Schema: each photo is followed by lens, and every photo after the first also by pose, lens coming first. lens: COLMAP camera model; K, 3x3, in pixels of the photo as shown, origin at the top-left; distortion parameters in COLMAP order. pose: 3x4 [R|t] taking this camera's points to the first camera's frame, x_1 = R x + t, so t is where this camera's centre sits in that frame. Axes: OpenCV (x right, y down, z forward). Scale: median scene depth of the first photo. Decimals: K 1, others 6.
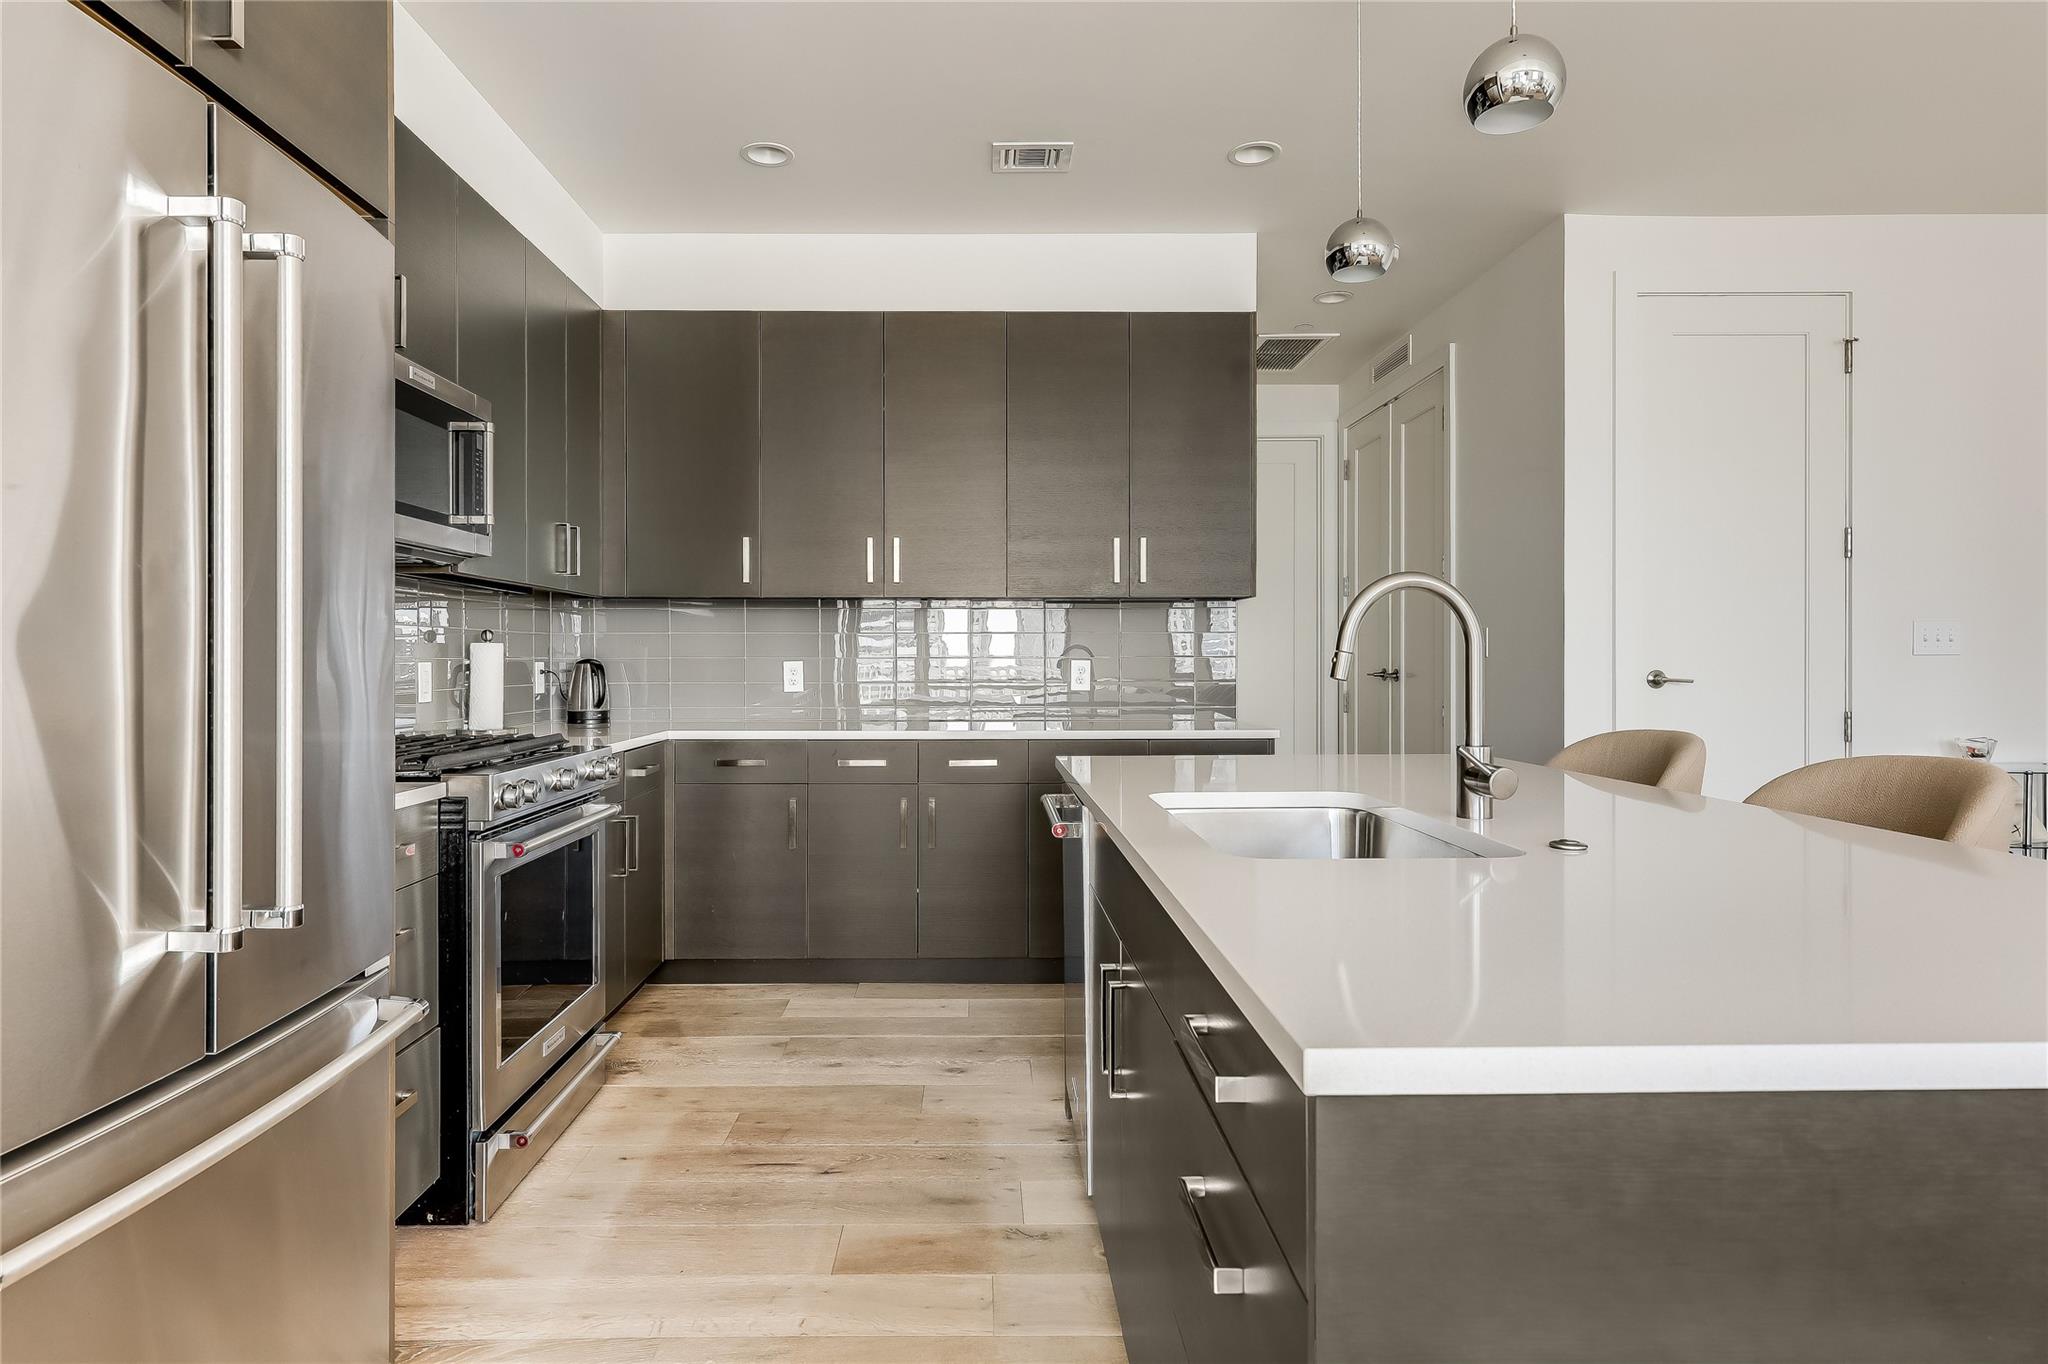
lens RADIAL K [[1047.5, 0, 1024.2], [0, 1047.5, 663.5], [0, 0, 1]] dist [-0.000986, -0.000012]
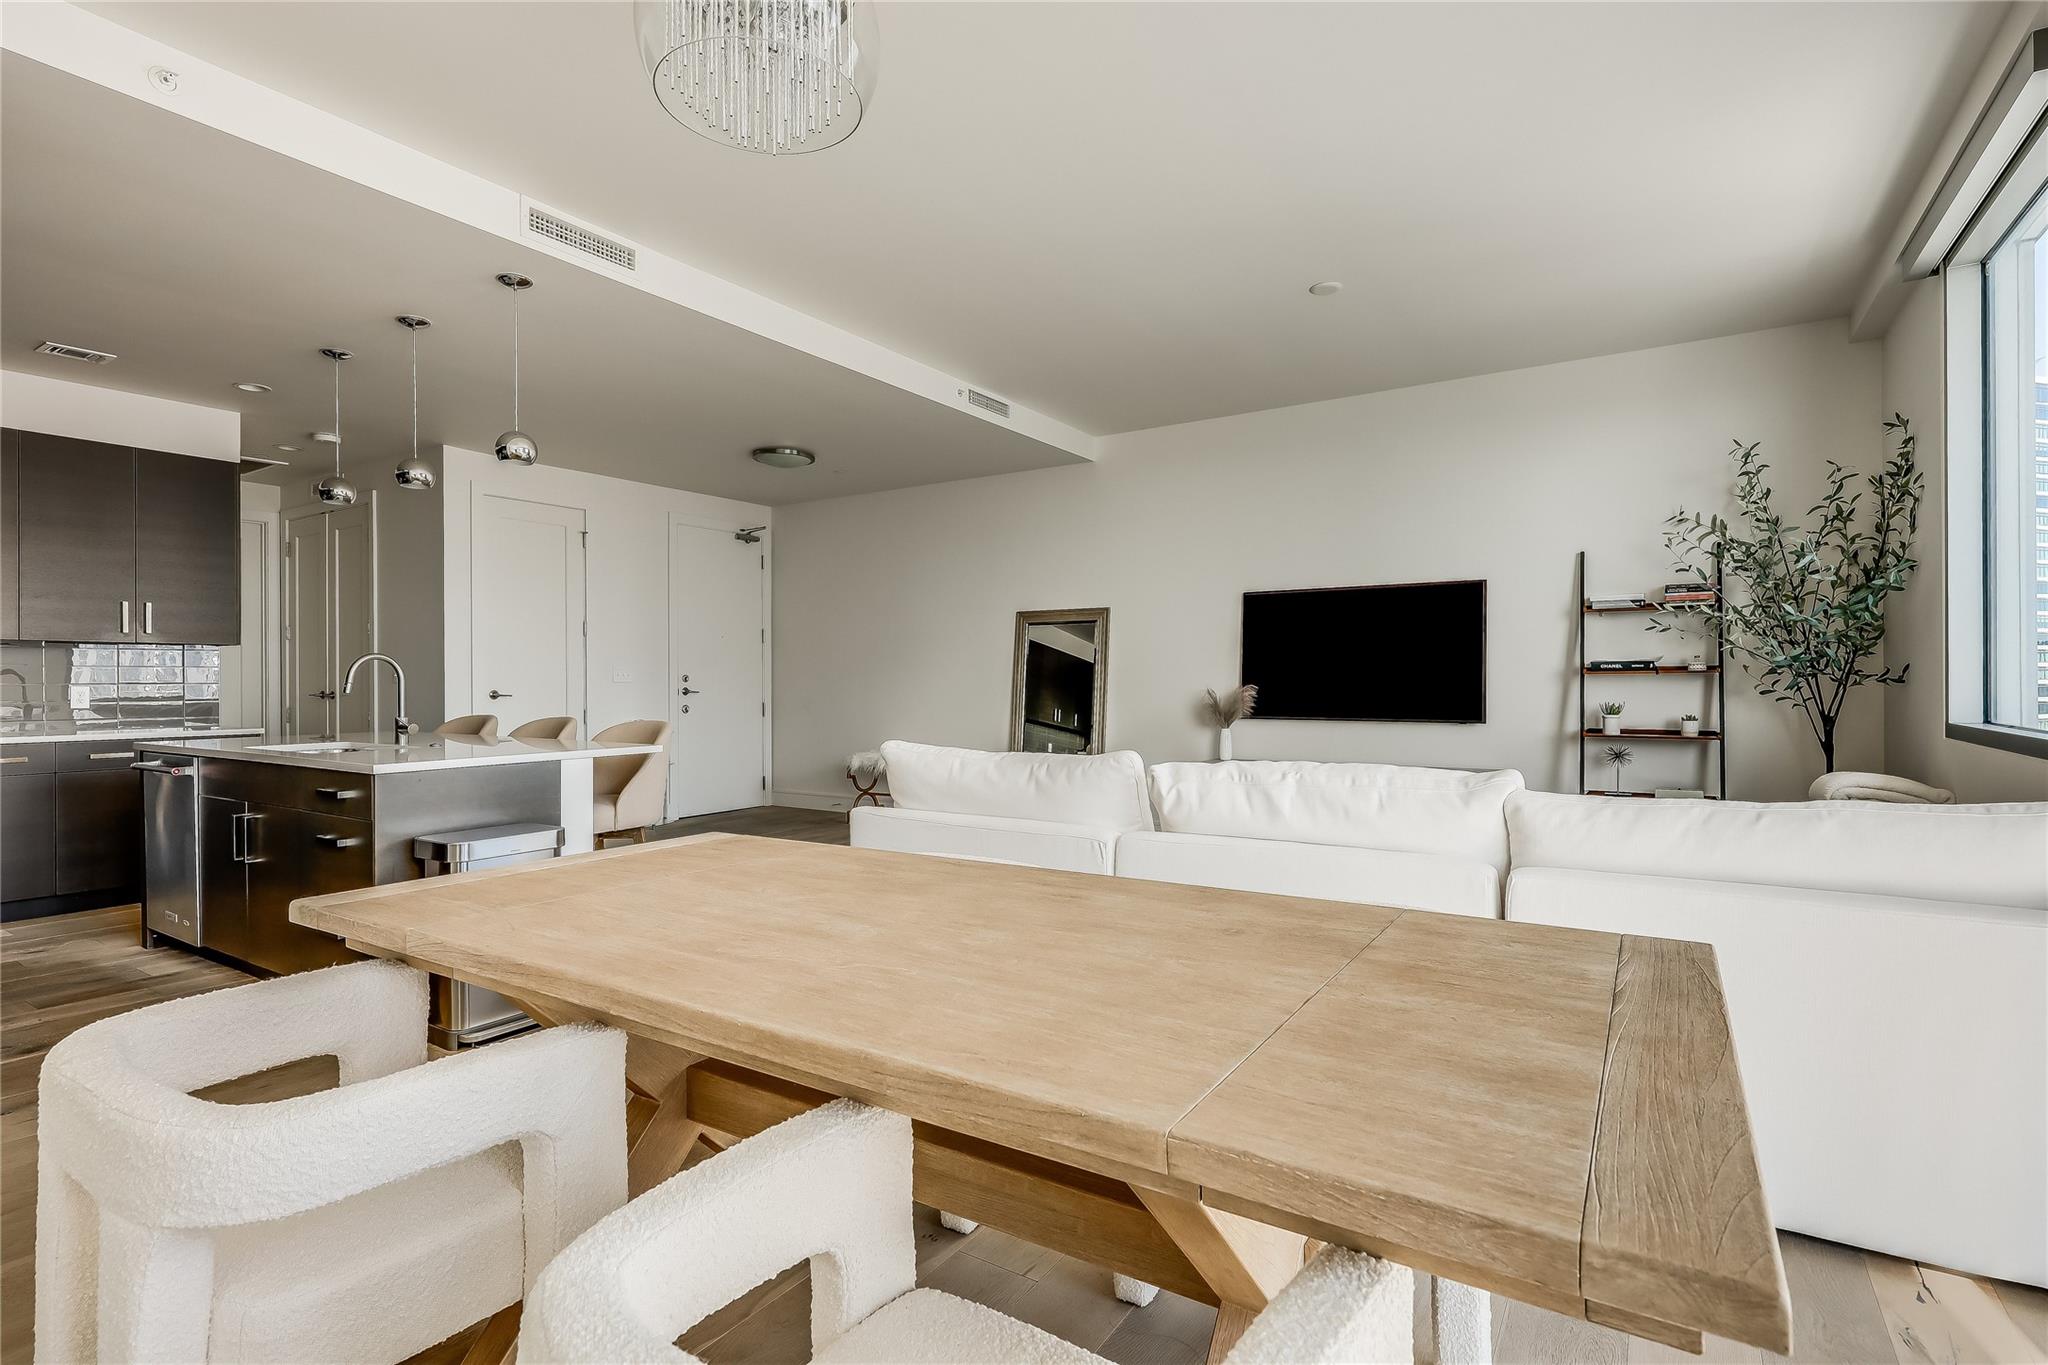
lens RADIAL K [[983.9, 0, 1024.0], [0, 983.9, 682.5], [0, 0, 1]] dist [0.002165, 0.000288]
pose [[0.550083, -0.003749, 0.835102, -0.369715], [0.008717, 0.999961, -0.001253, 0.004745], [-0.835065, 0.007968, 0.550094, -0.794834]]
